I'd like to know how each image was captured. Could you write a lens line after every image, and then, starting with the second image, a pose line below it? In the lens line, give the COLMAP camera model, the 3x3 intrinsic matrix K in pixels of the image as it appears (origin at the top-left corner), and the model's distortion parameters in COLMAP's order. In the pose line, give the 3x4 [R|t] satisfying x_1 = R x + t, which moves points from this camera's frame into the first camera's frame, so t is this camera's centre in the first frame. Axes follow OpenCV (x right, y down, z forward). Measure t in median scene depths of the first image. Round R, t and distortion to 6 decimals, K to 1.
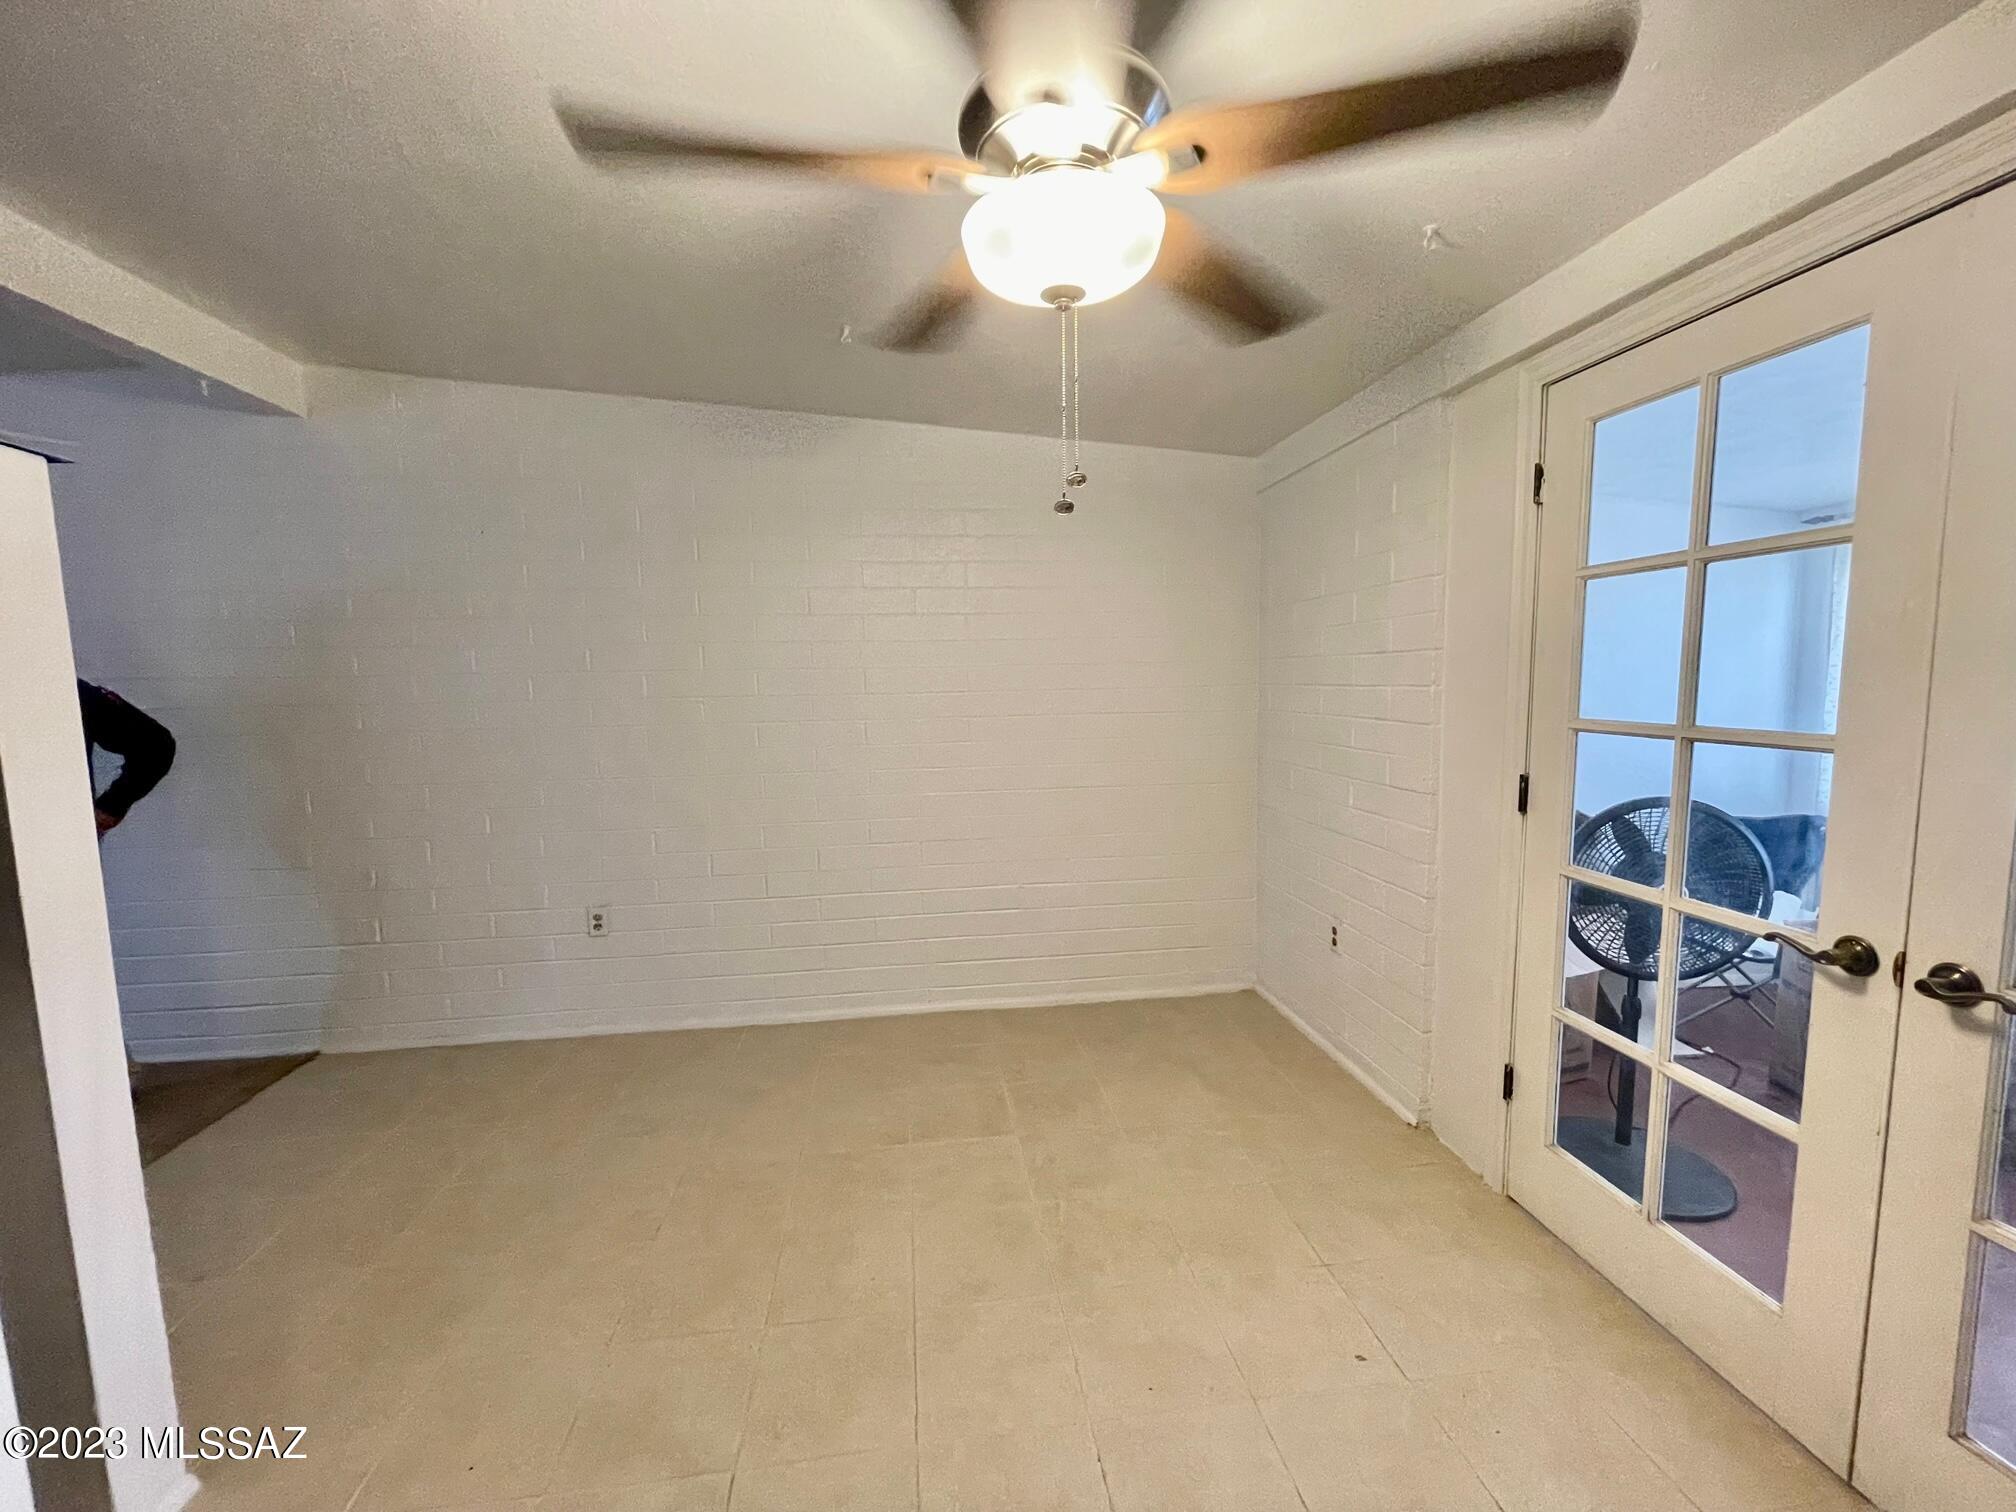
lens RADIAL K [[810.1, 0, 1008.0], [0, 810.1, 756.0], [0, 0, 1]] dist [-0.001135, -0.000246]
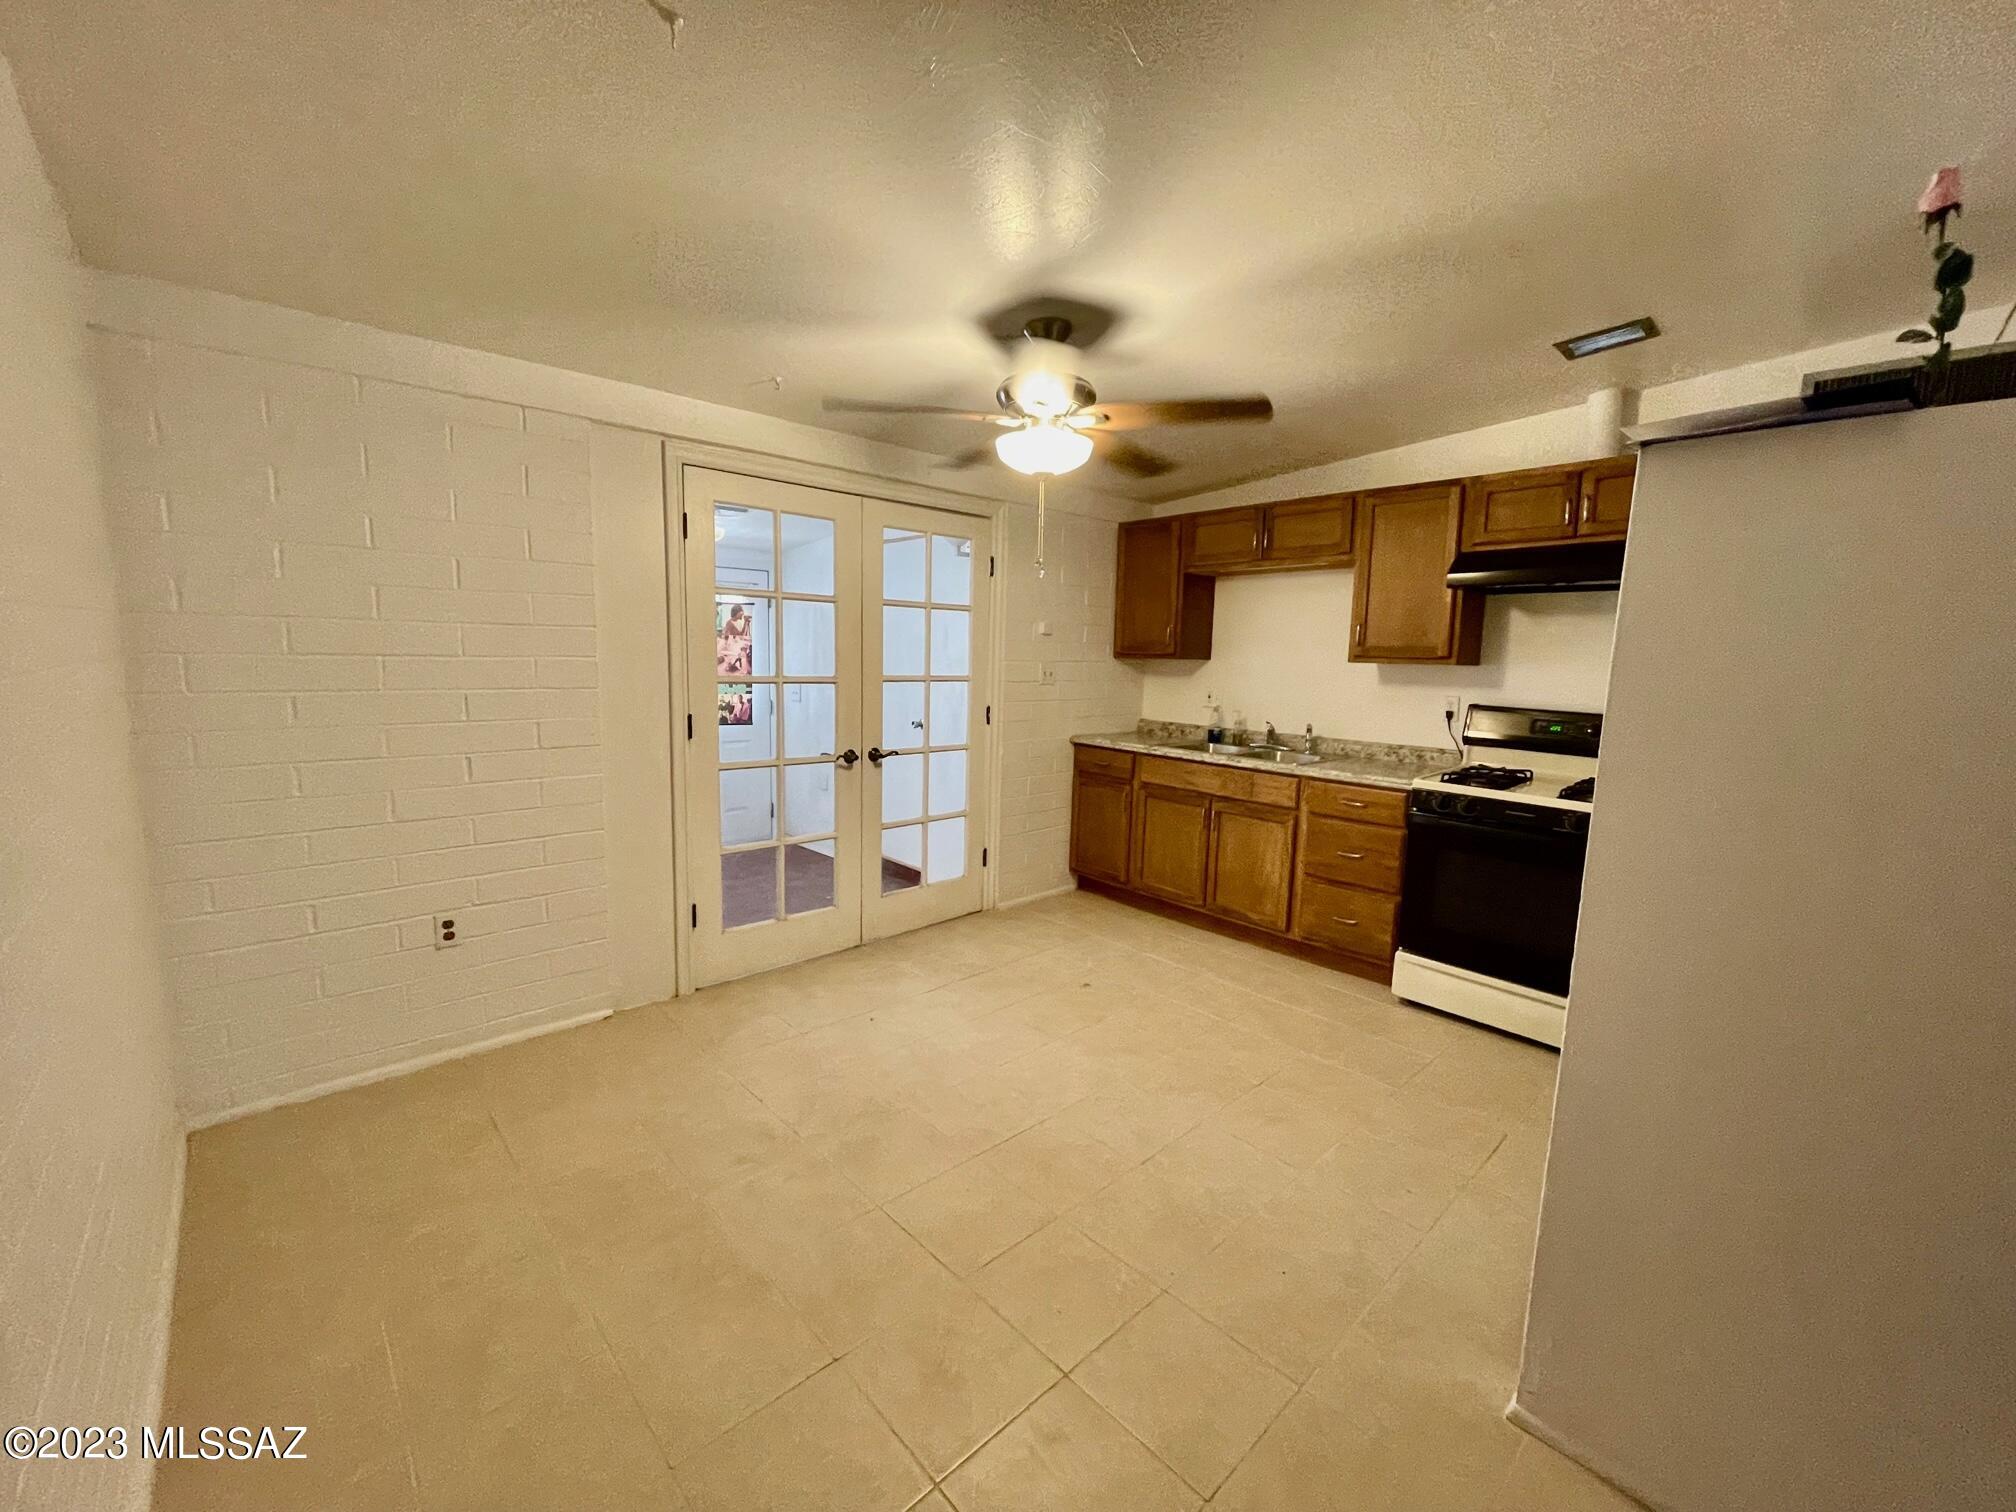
lens RADIAL K [[810.1, 0, 1008.0], [0, 810.1, 756.0], [0, 0, 1]] dist [-0.001135, -0.000246]
pose [[-0.582750, -0.105528, 0.805770, -1.144493], [0.059031, 0.983416, 0.171486, -0.149252], [-0.810504, 0.147499, -0.566857, 1.652923]]
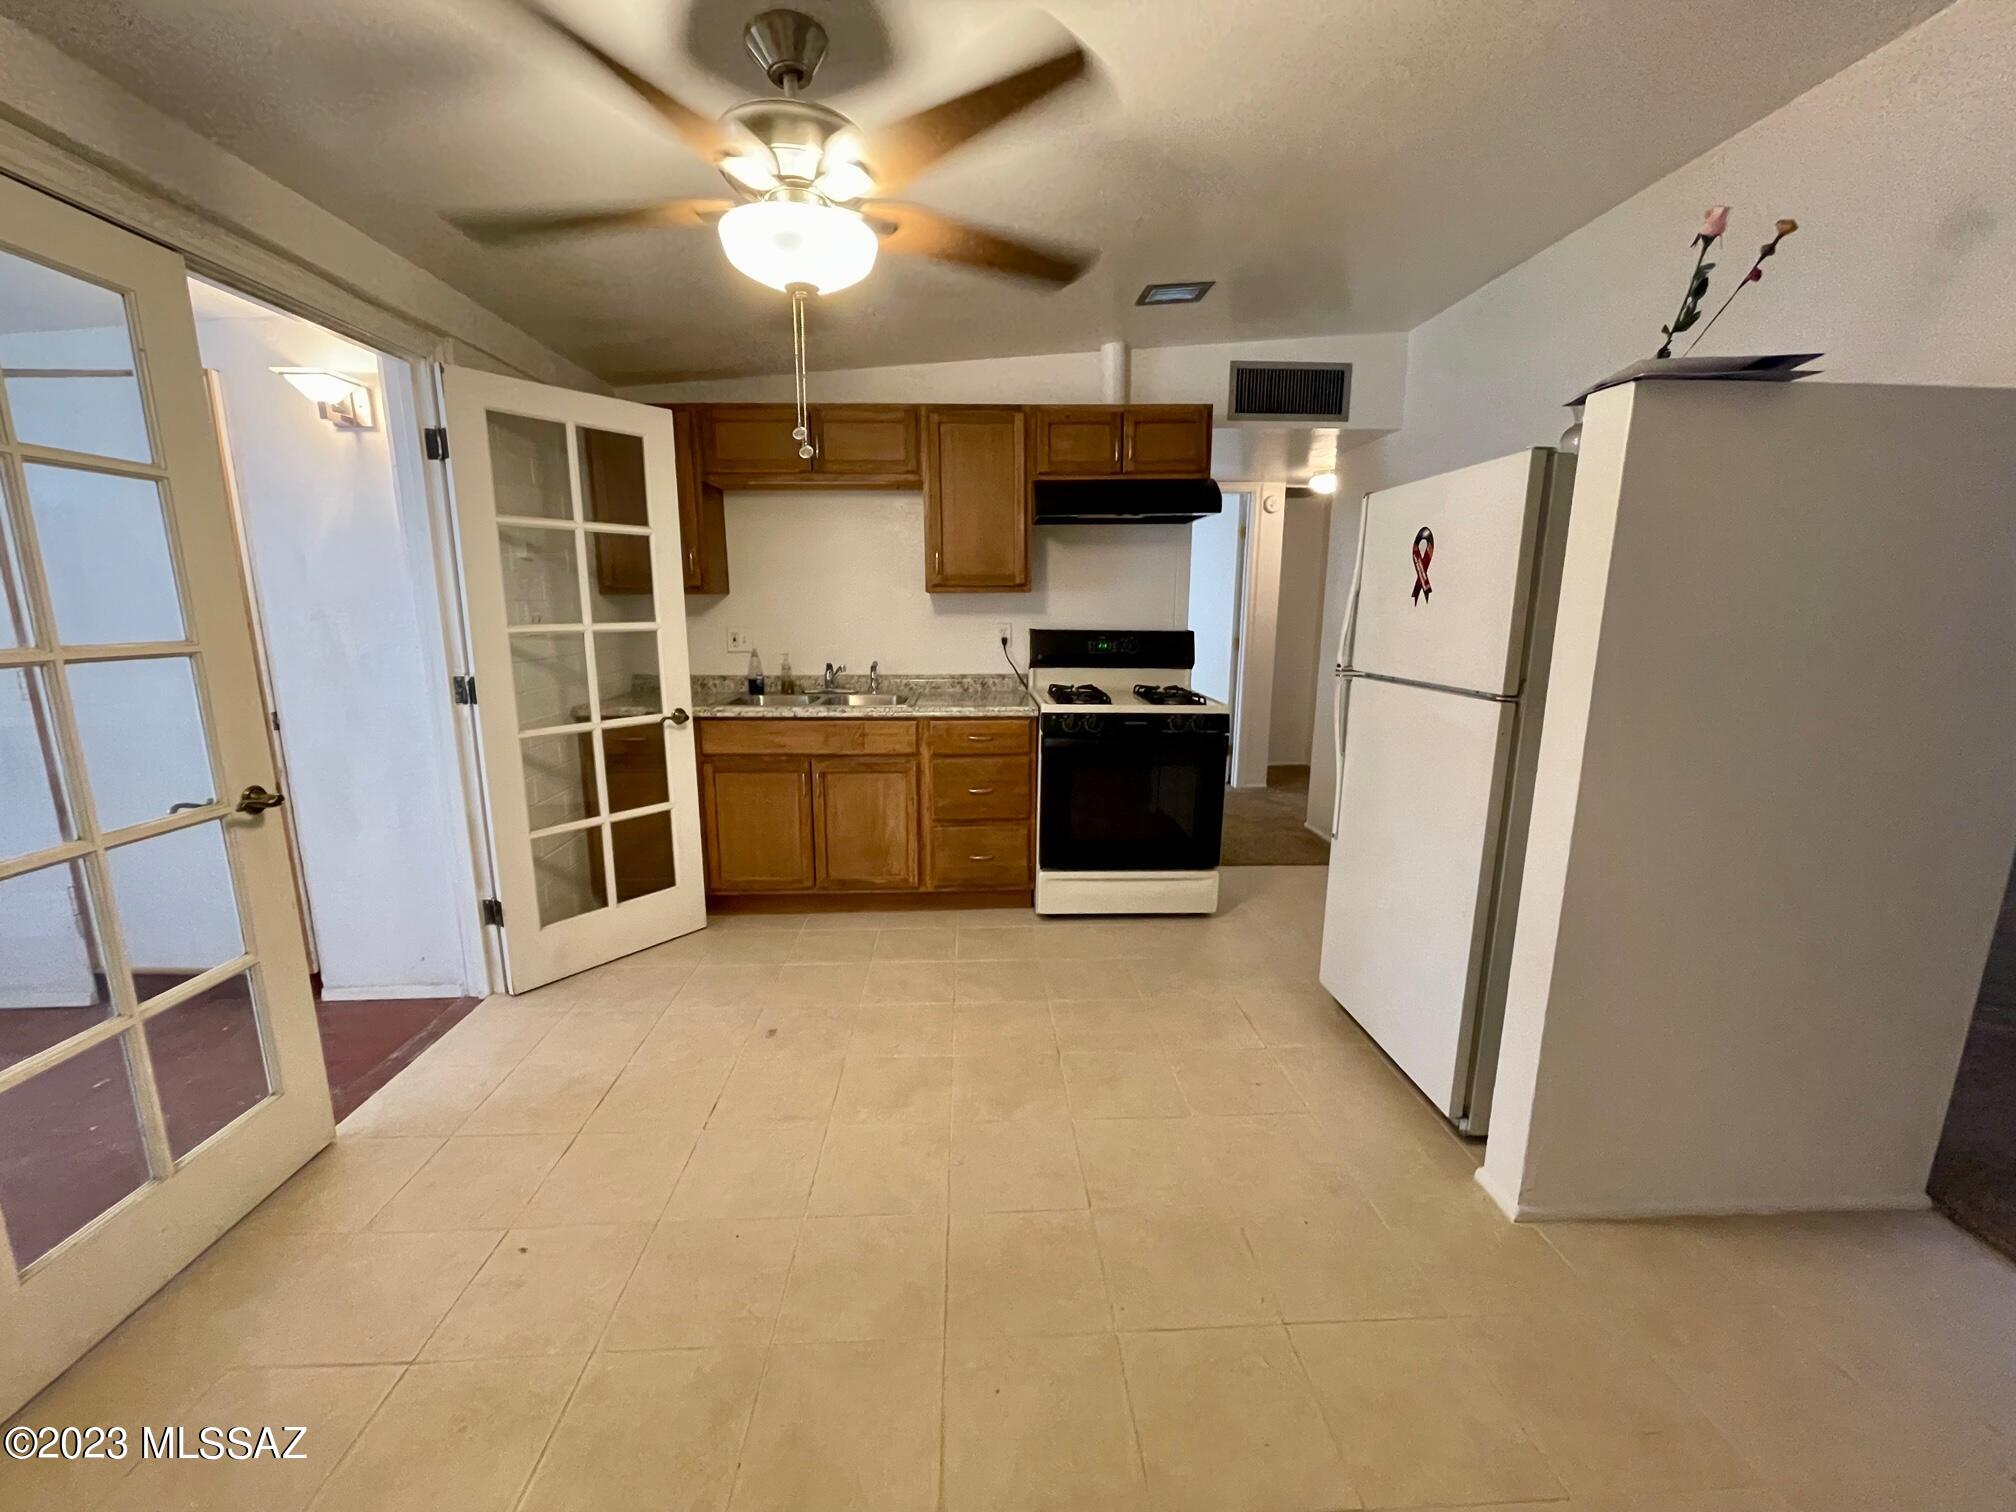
lens RADIAL K [[808.1, 0, 1003.3], [0, 808.1, 758.9], [0, 0, 1]] dist [0.003183, 0.000097]
pose [[-0.996512, -0.003091, 0.083395, -0.255168], [0.020730, 0.958822, 0.283251, -0.140210], [-0.080836, 0.283991, -0.955413, 1.705350]]
